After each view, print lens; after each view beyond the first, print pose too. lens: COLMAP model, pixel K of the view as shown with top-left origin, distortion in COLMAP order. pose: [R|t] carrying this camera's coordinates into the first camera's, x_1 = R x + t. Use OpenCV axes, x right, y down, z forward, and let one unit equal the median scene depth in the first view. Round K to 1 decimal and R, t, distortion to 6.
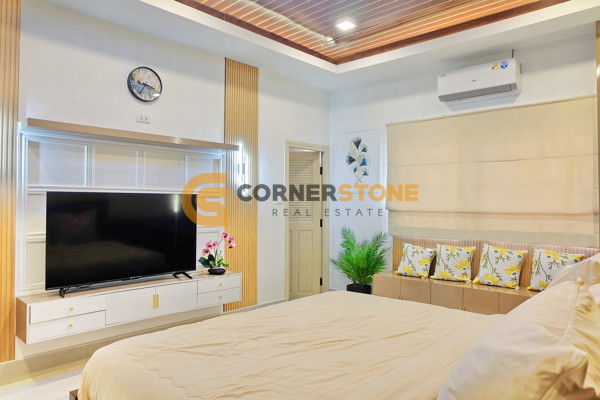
lens RADIAL K [[413.0, 0, 300.0], [0, 413.0, 200.0], [0, 0, 1]] dist [-0.059864, 0.075843]
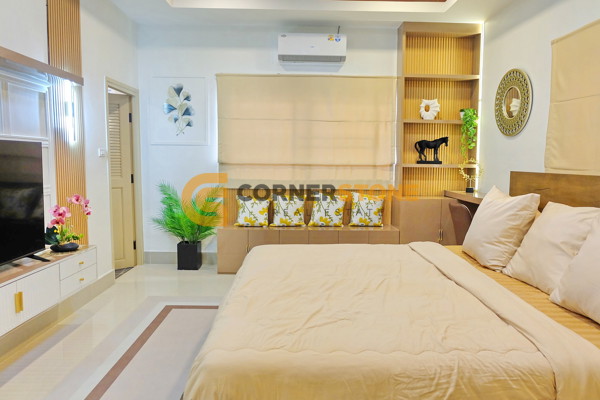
lens RADIAL K [[413.0, 0, 300.0], [0, 413.0, 200.0], [0, 0, 1]] dist [-0.059864, 0.075843]
pose [[0.723913, -0.067426, 0.686589, -0.364310], [-0.012093, 0.993819, 0.110348, 0.000761], [-0.689786, -0.088185, 0.718623, 0.166155]]
